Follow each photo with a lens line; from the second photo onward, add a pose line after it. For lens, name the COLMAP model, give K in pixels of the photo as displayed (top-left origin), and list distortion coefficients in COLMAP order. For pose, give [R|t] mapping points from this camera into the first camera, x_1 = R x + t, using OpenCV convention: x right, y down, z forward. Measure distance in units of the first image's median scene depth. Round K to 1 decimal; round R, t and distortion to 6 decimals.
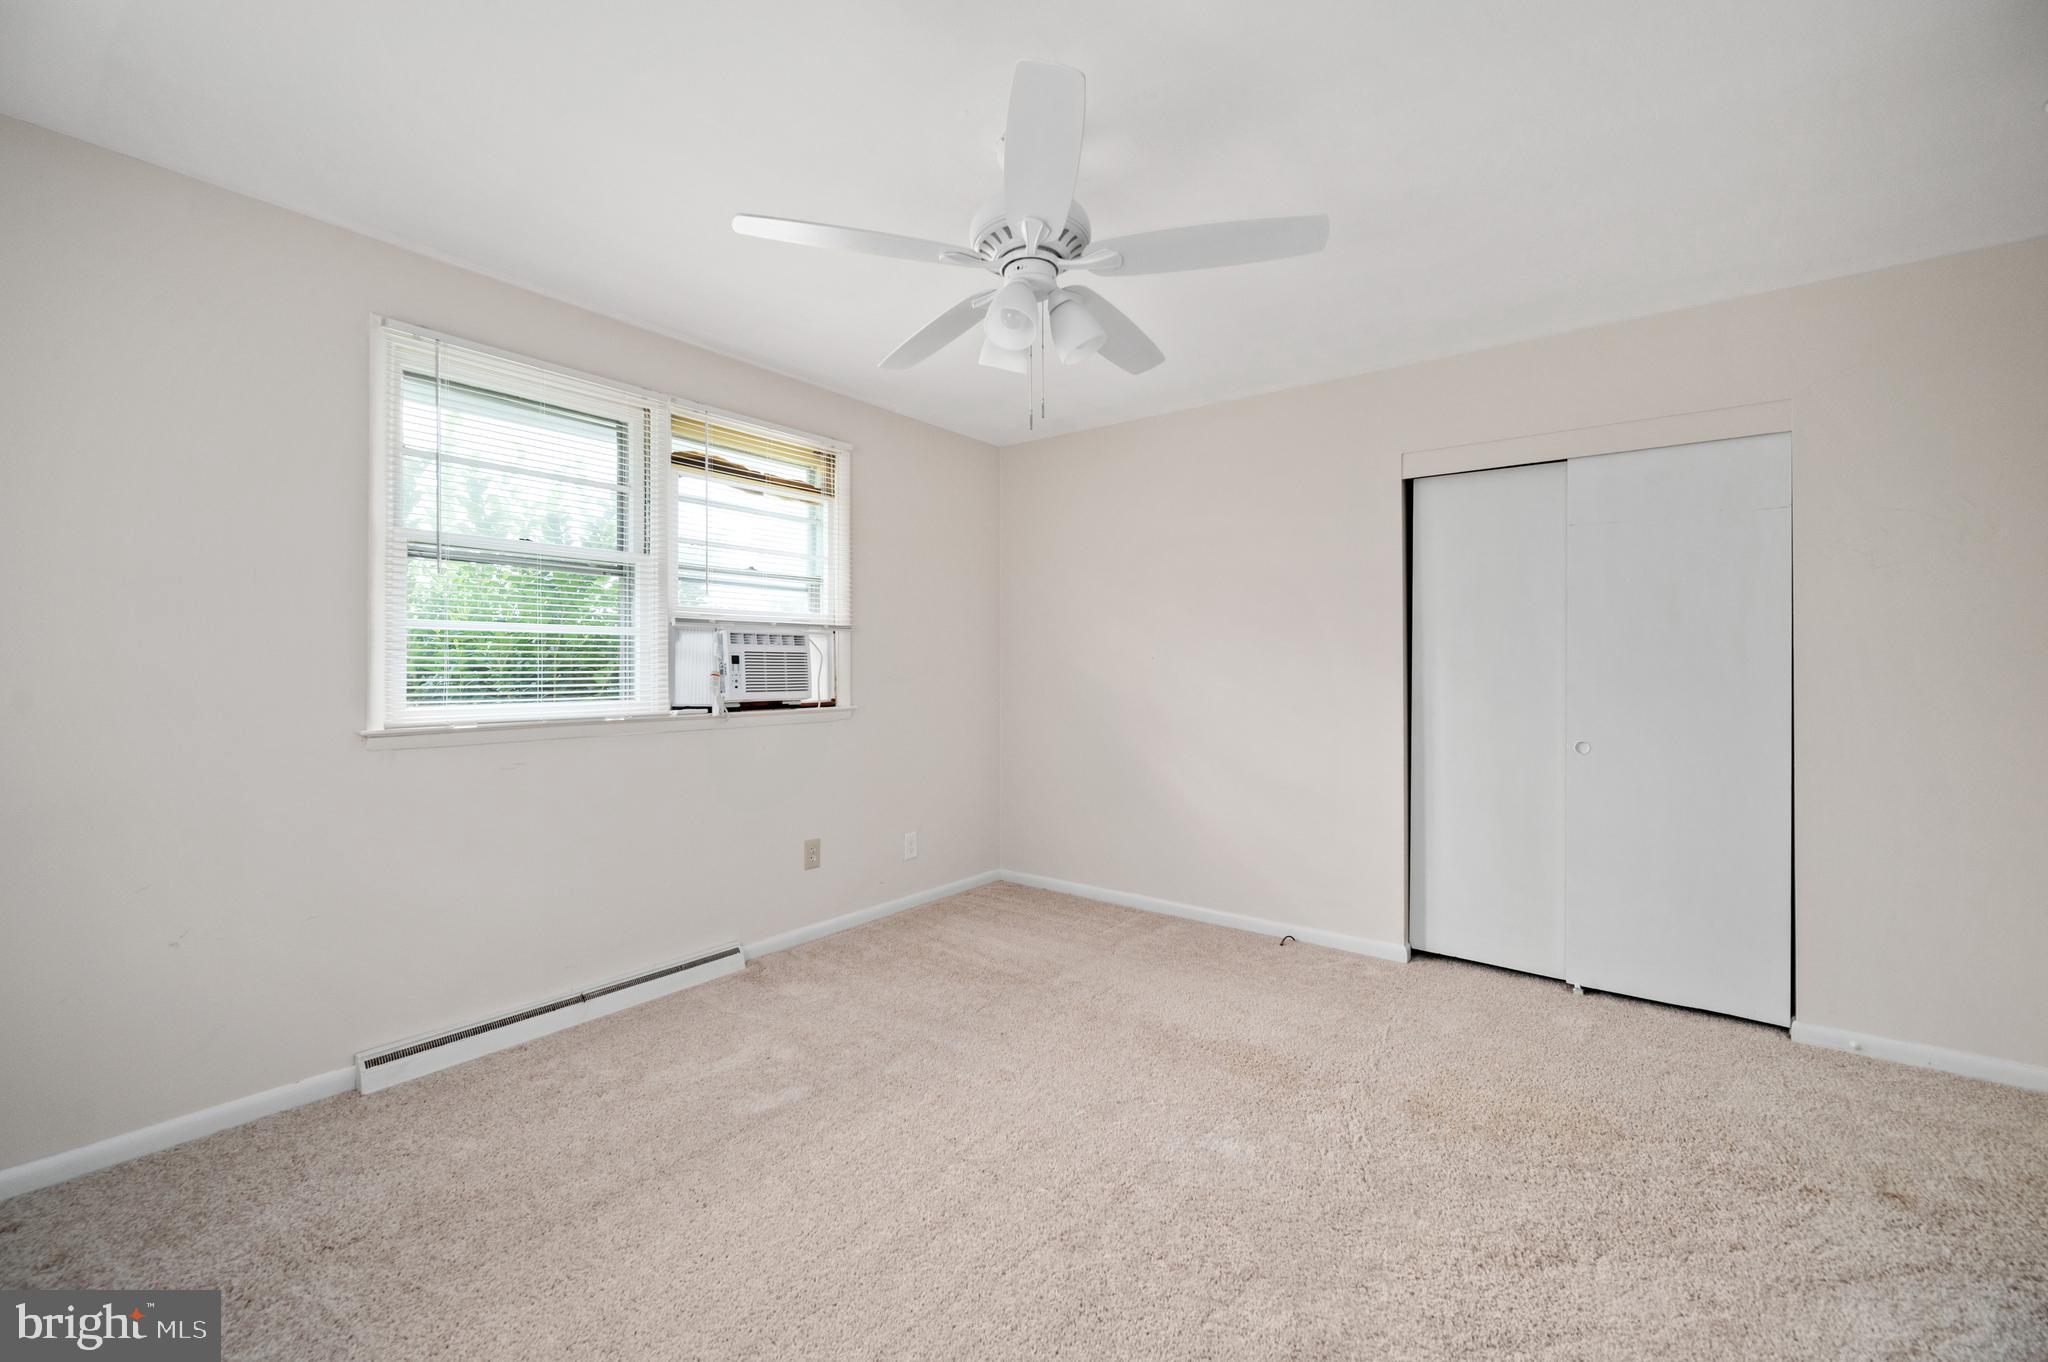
lens RADIAL K [[834.8, 0, 1025.1], [0, 834.8, 665.2], [0, 0, 1]] dist [0.000520, -0.000484]
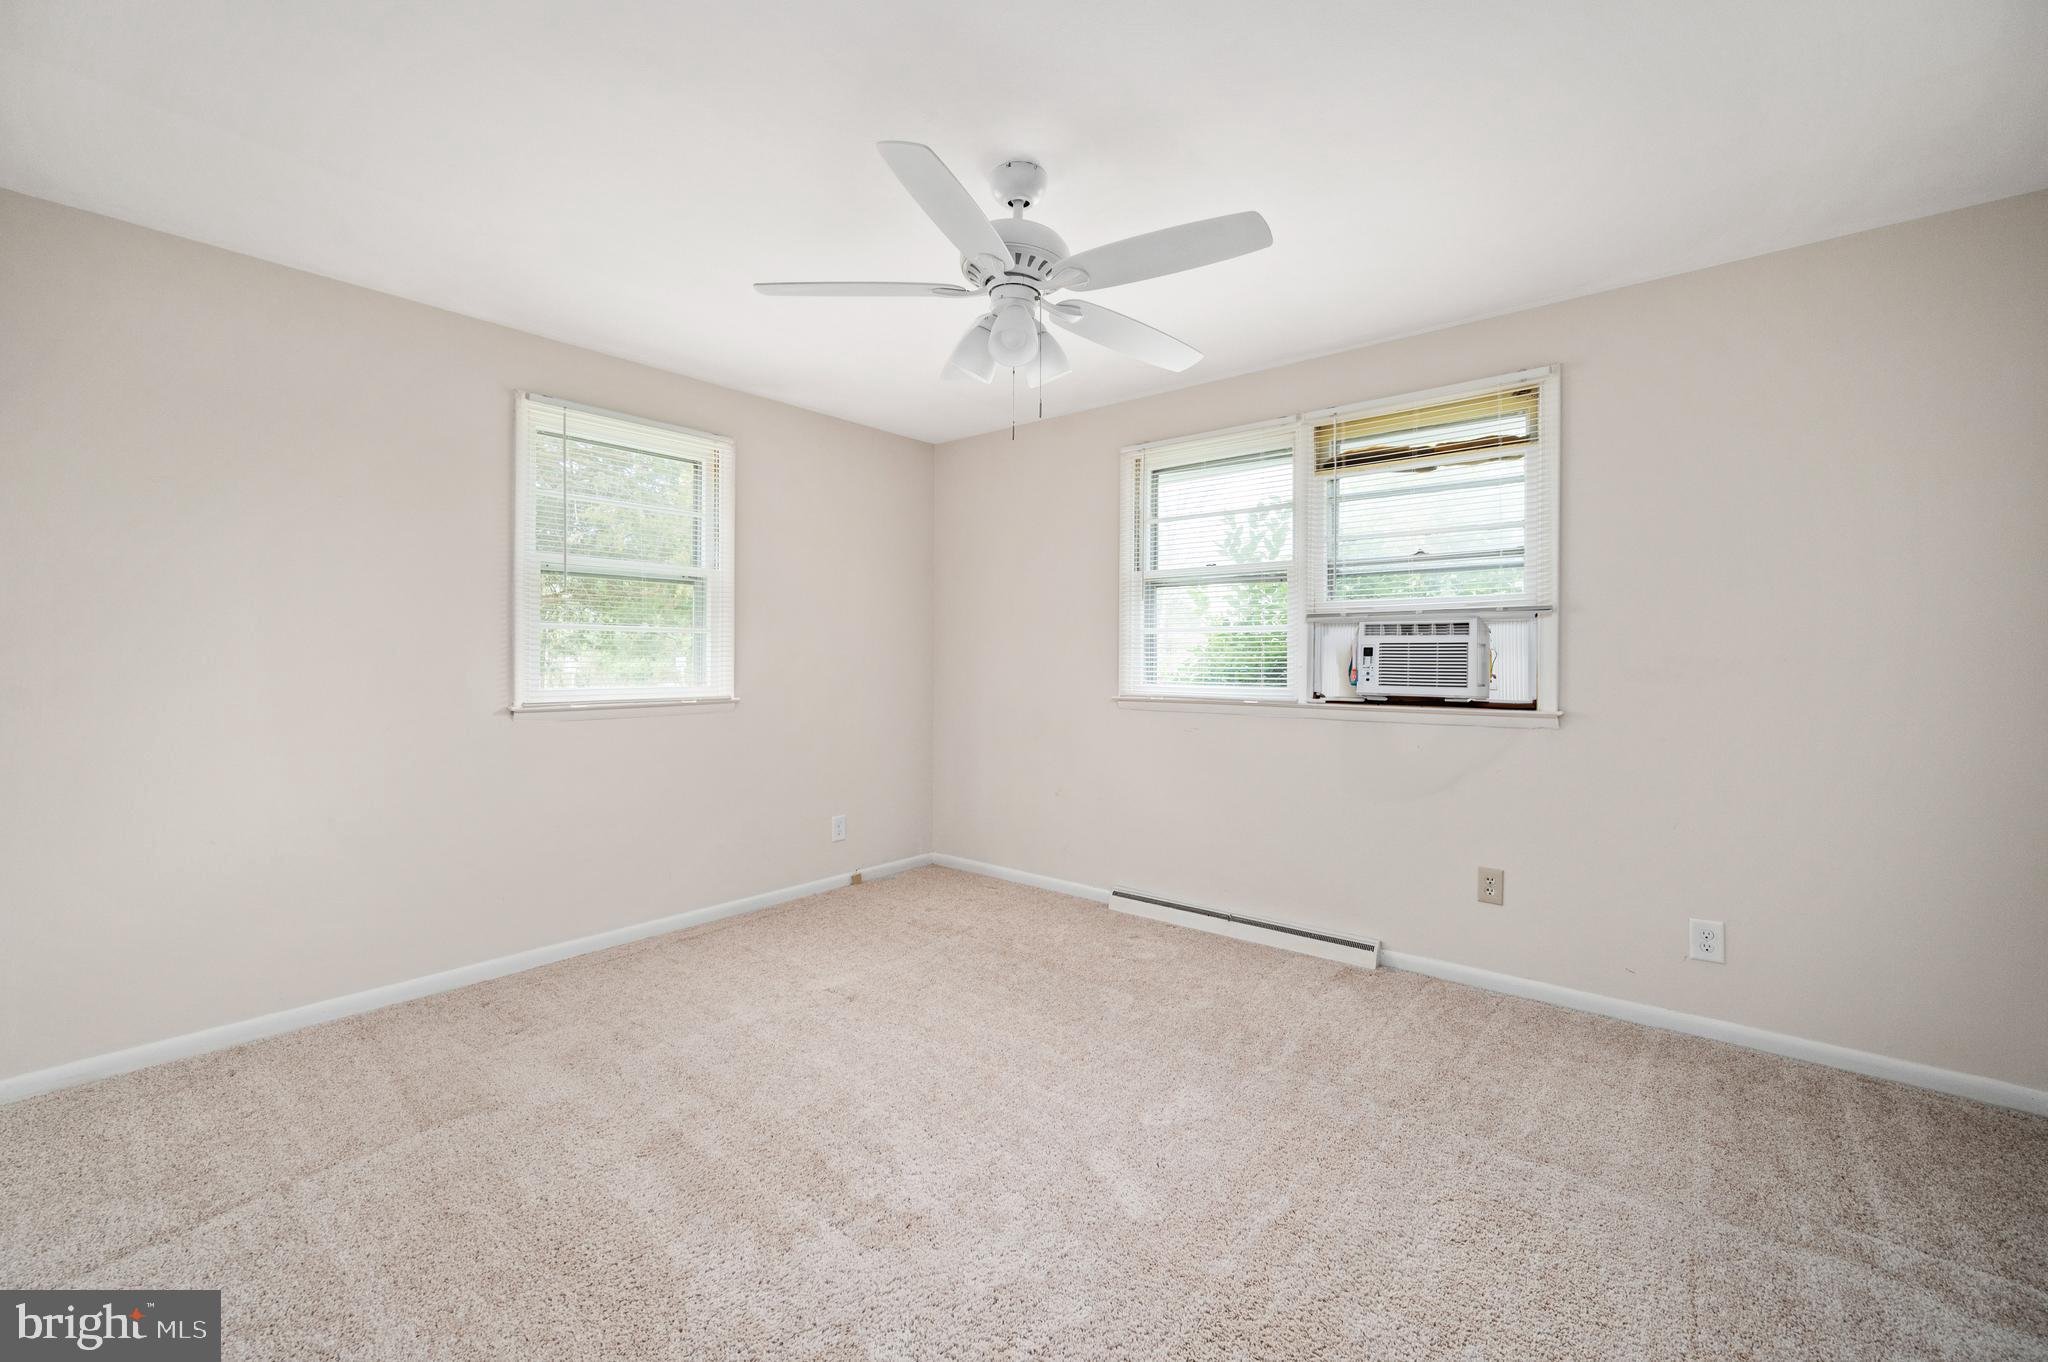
lens RADIAL K [[834.8, 0, 1025.1], [0, 834.8, 665.2], [0, 0, 1]] dist [0.000520, -0.000484]
pose [[-0.032363, 0.008310, -0.999442, 0.626178], [-0.002421, 0.999962, 0.008393, 0.001842], [0.999473, 0.002692, -0.032342, 0.604601]]
